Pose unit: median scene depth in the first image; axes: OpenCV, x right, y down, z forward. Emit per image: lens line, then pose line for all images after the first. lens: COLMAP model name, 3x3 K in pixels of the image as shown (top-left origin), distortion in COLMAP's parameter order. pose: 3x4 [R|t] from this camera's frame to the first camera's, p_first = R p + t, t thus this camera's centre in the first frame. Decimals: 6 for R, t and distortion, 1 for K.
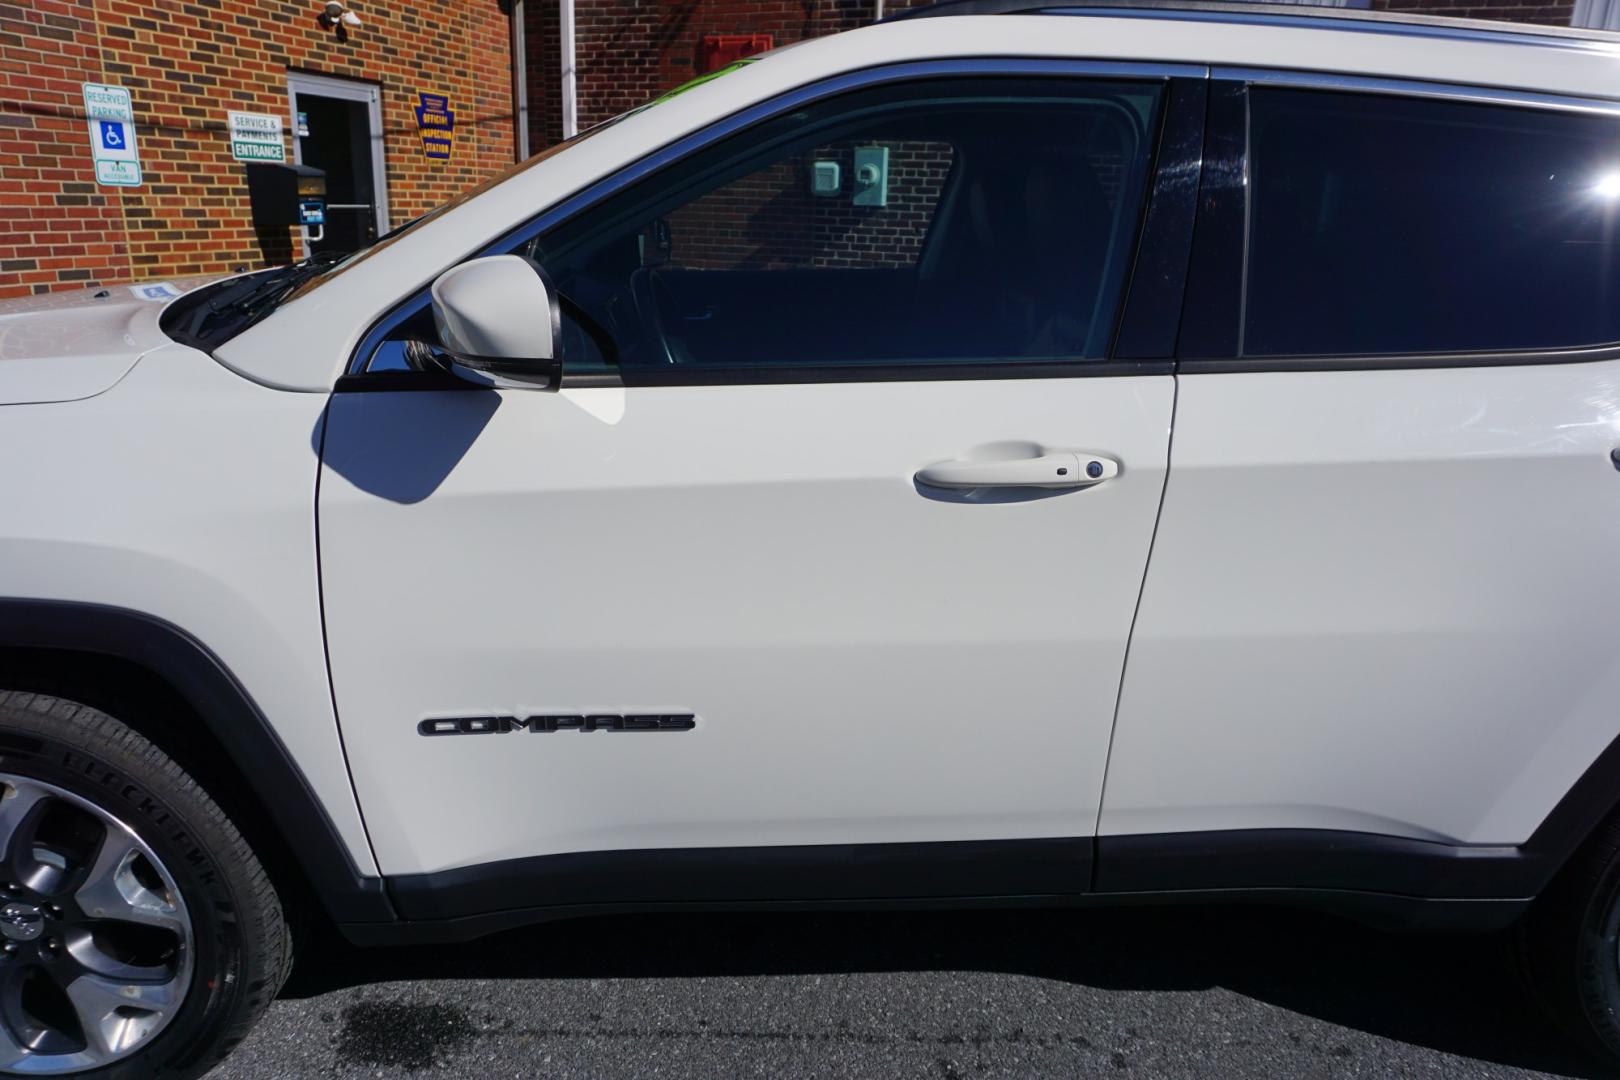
lens RADIAL K [[1087.3, 0, 808.5], [0, 1087.3, 534.3], [0, 0, 1]] dist [-0.044413, 0.030735]
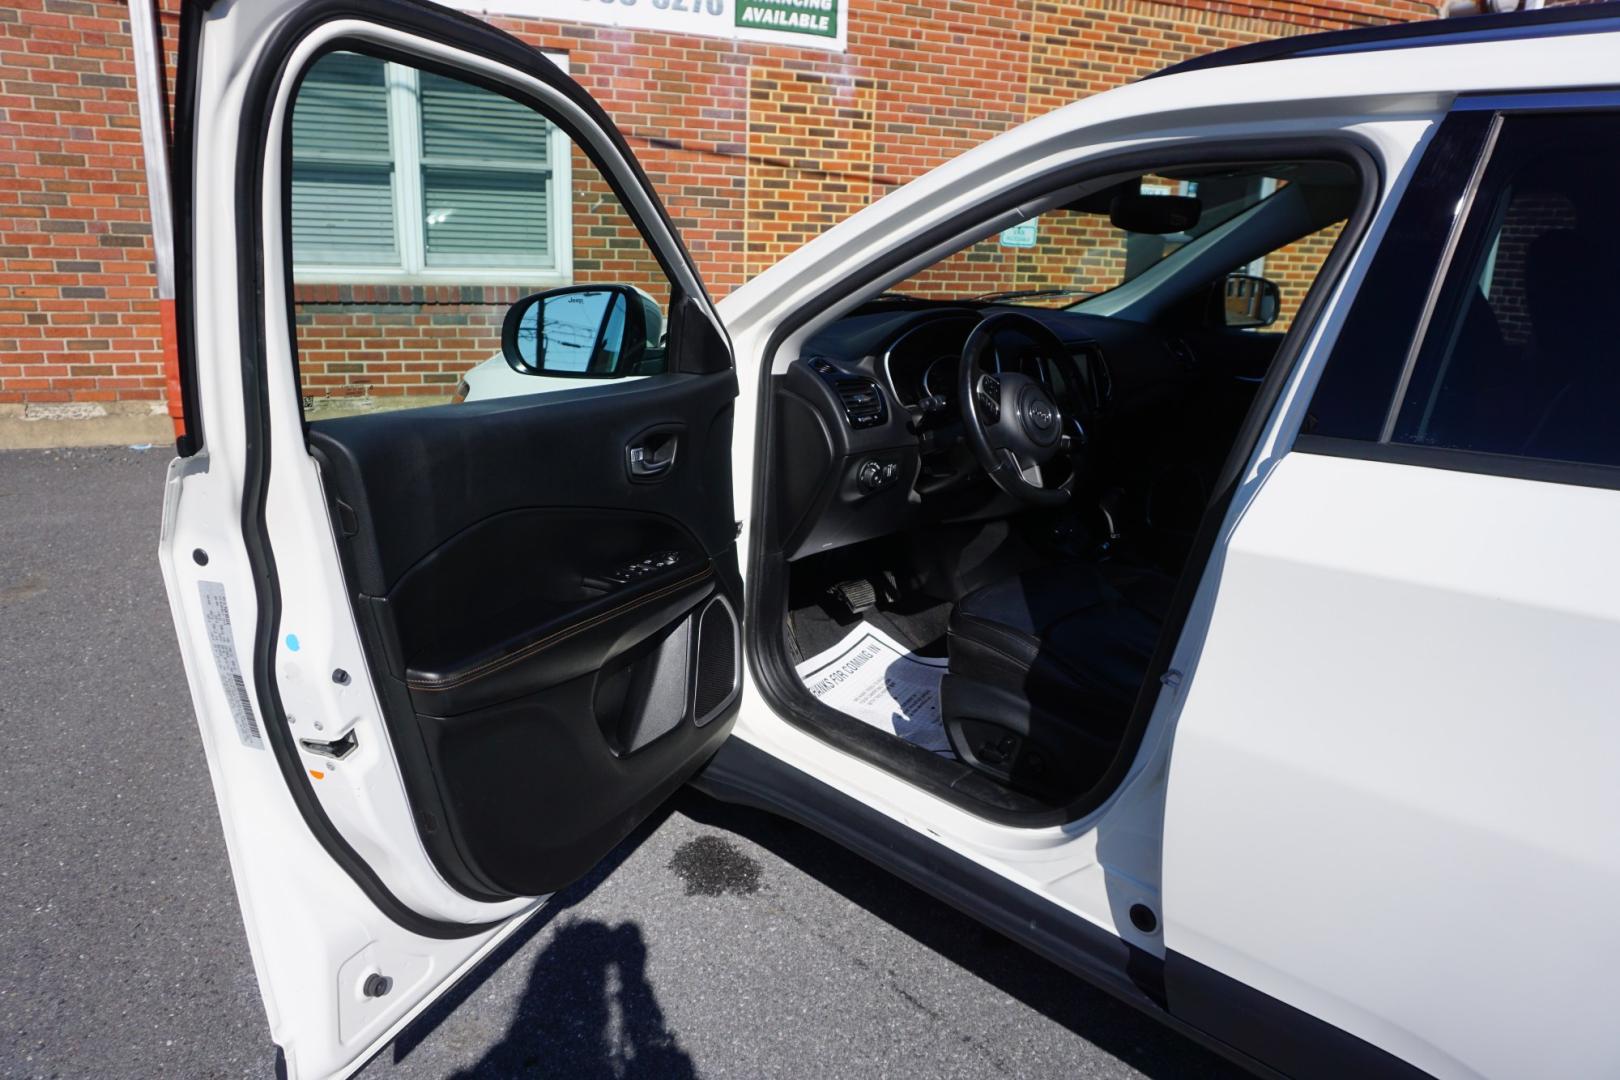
lens RADIAL K [[1087.3, 0, 803.3], [0, 1087.3, 536.9], [0, 0, 1]] dist [-0.044413, 0.030735]
pose [[0.653720, 0.196577, -0.730758, 0.177141], [-0.234960, 0.970670, 0.050924, -0.007647], [0.719336, 0.138408, 0.680734, 0.031348]]
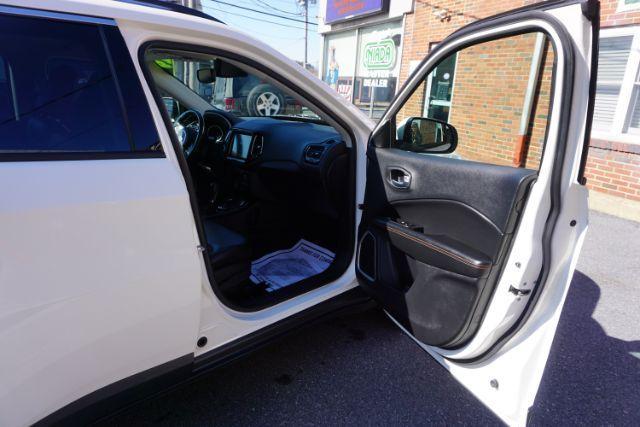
lens RADIAL K [[429.5, 0, 323.5], [0, 429.5, 214.2], [0, 0, 1]] dist [-0.044413, 0.030735]
pose [[-0.739169, 0.117848, -0.663130, 0.155448], [-0.271425, 0.848963, 0.453422, -0.213772], [0.616407, 0.515145, -0.595540, 0.684030]]
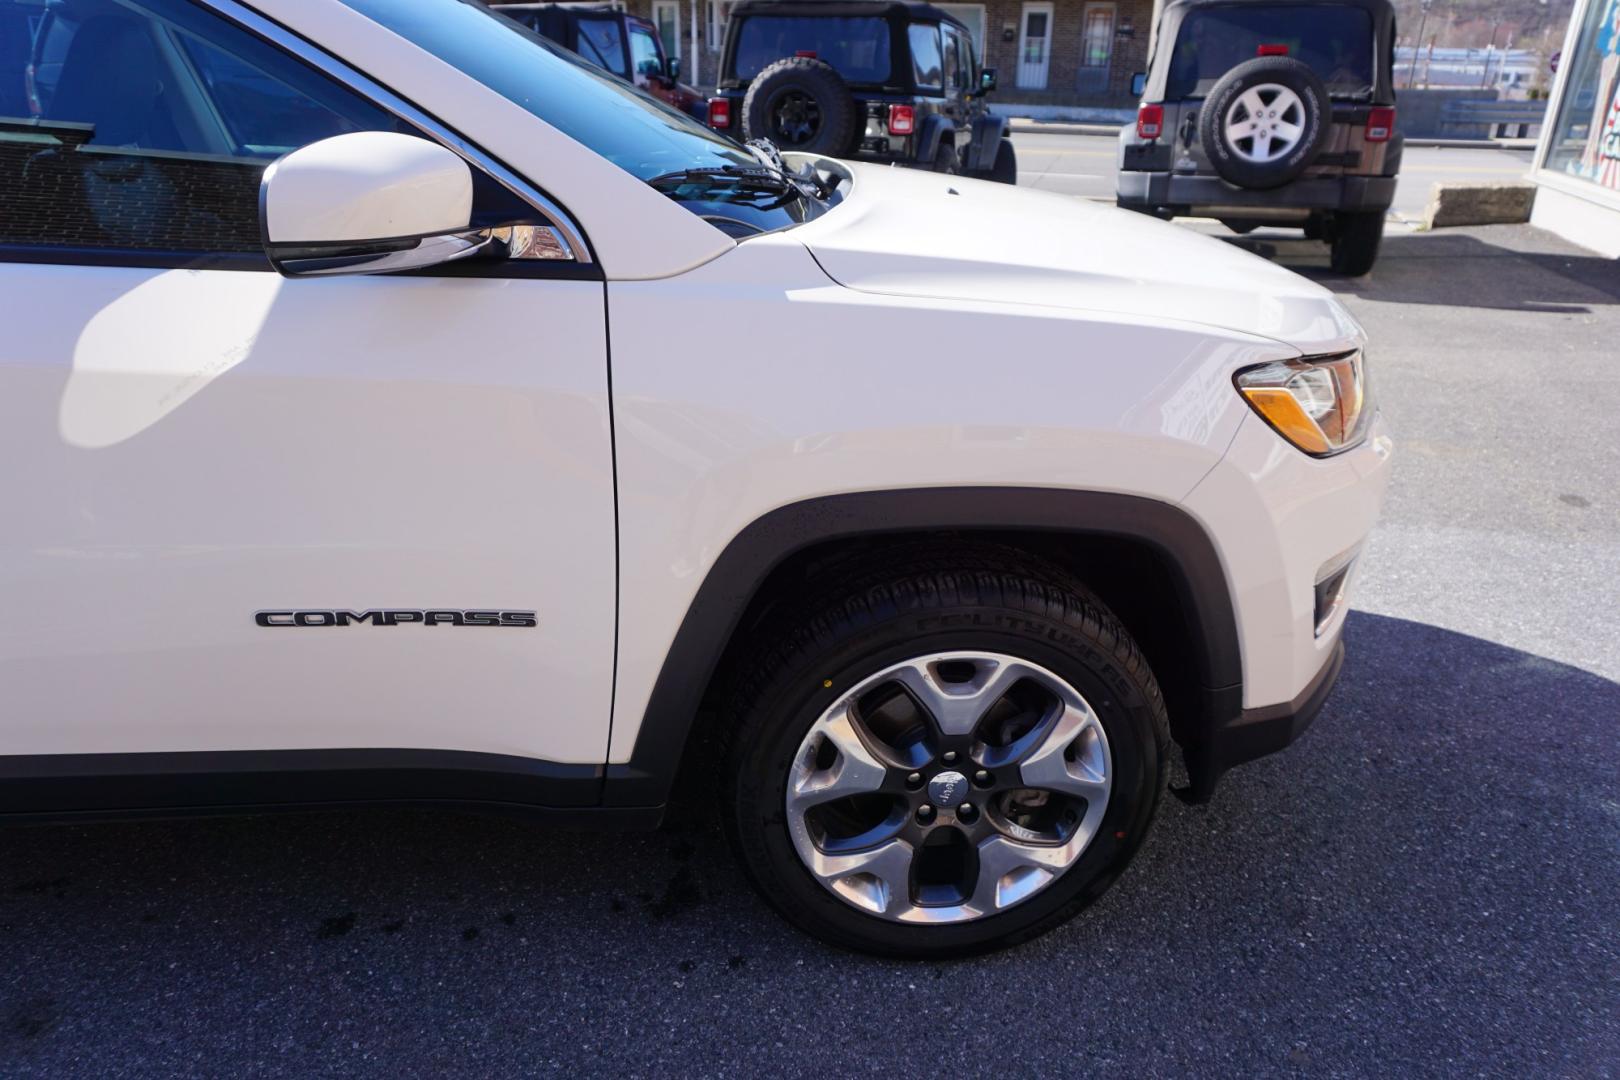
lens RADIAL K [[1087.3, 0, 806.7], [0, 1087.3, 529.0], [0, 0, 1]] dist [-0.044413, 0.030735]
pose [[-0.997996, -0.029439, -0.056010, -0.149489], [-0.058859, 0.756829, 0.650957, -0.223263], [0.023227, 0.652950, -0.757045, 0.686142]]
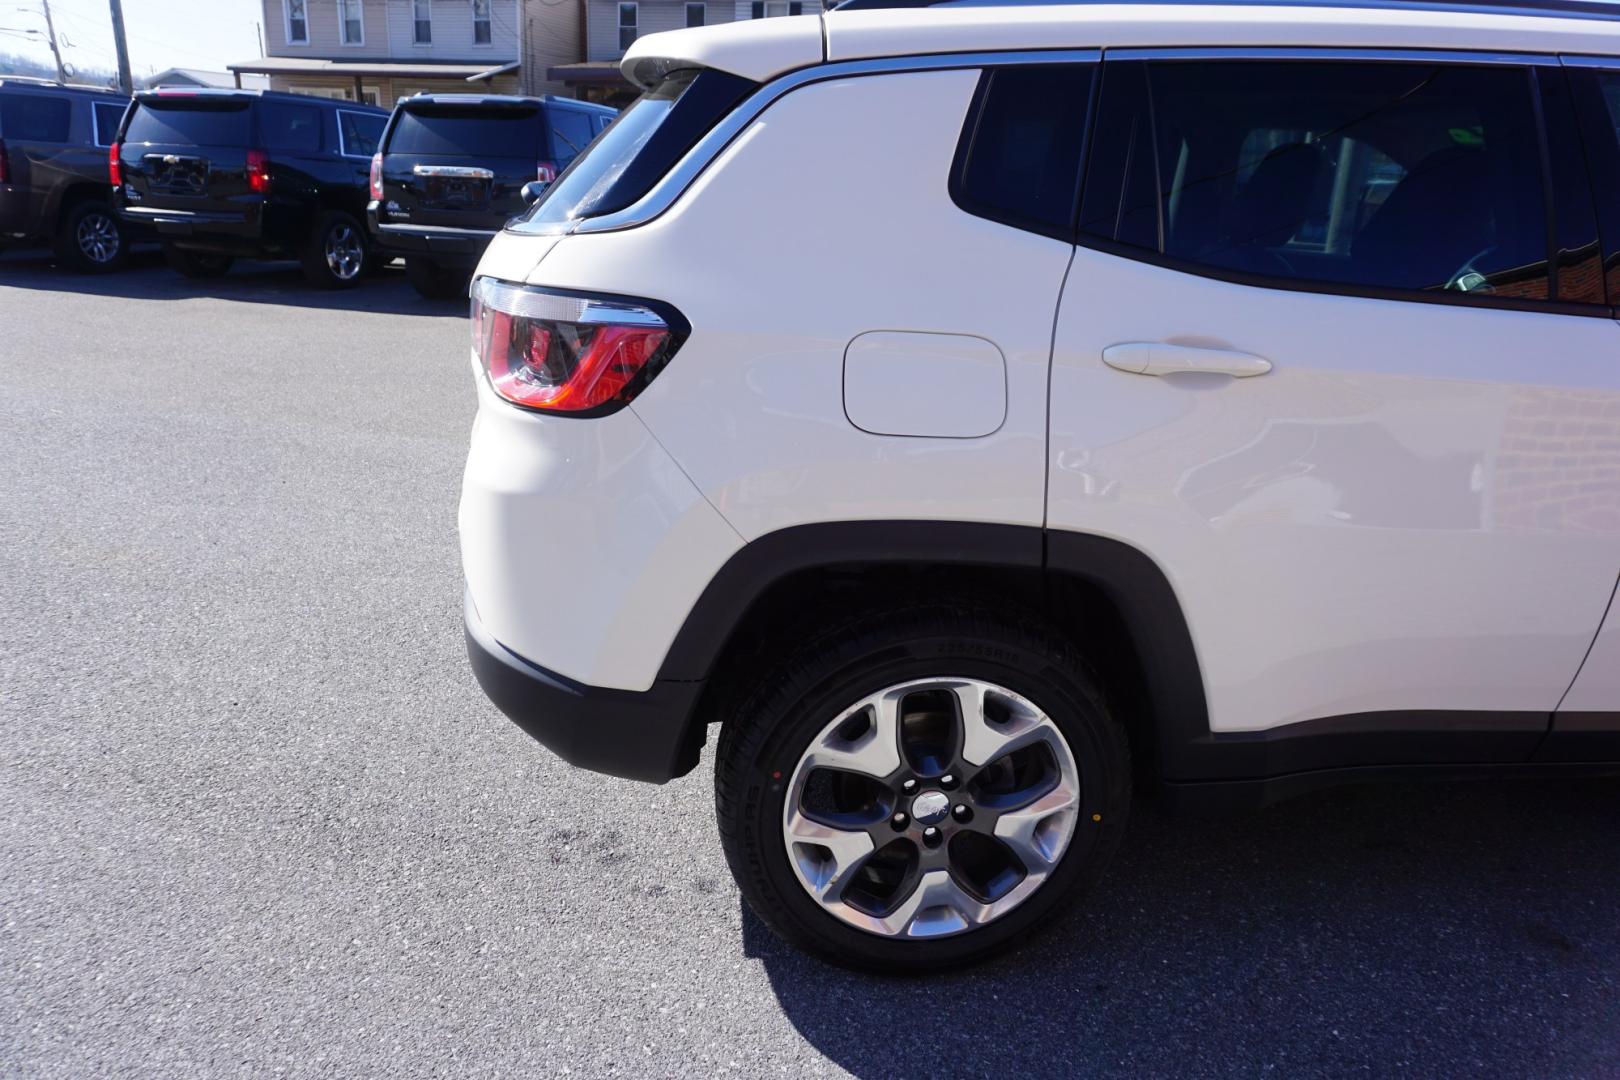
lens RADIAL K [[1087.3, 0, 808.6], [0, 1087.3, 528.0], [0, 0, 1]] dist [-0.044413, 0.030735]
pose [[-0.996718, -0.052888, -0.061280, 0.290406], [-0.078798, 0.807217, 0.584972, -0.222917], [0.018528, 0.587881, -0.808735, 0.749408]]
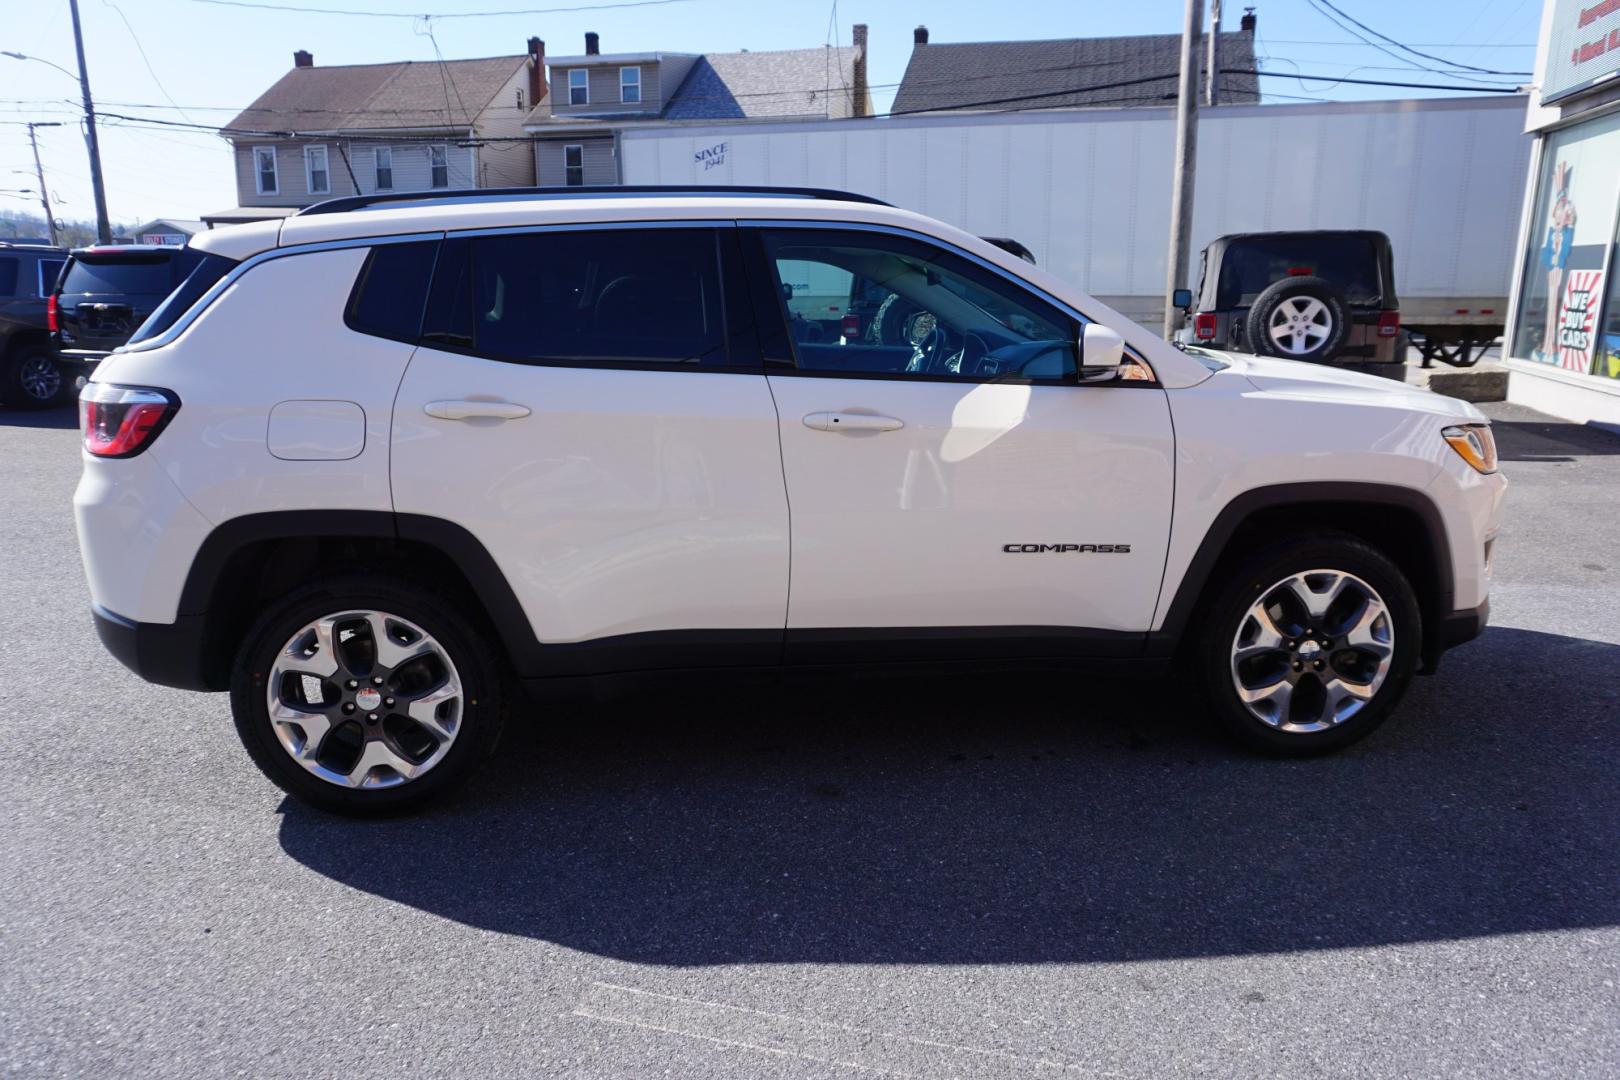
lens RADIAL K [[1087.3, 0, 803.2], [0, 1087.3, 531.4], [0, 0, 1]] dist [-0.044413, 0.030735]
pose [[-0.998019, -0.018613, -0.060097, 0.073642], [-0.046308, 0.863946, 0.501450, -0.296556], [0.042587, 0.503240, -0.863097, 0.931803]]
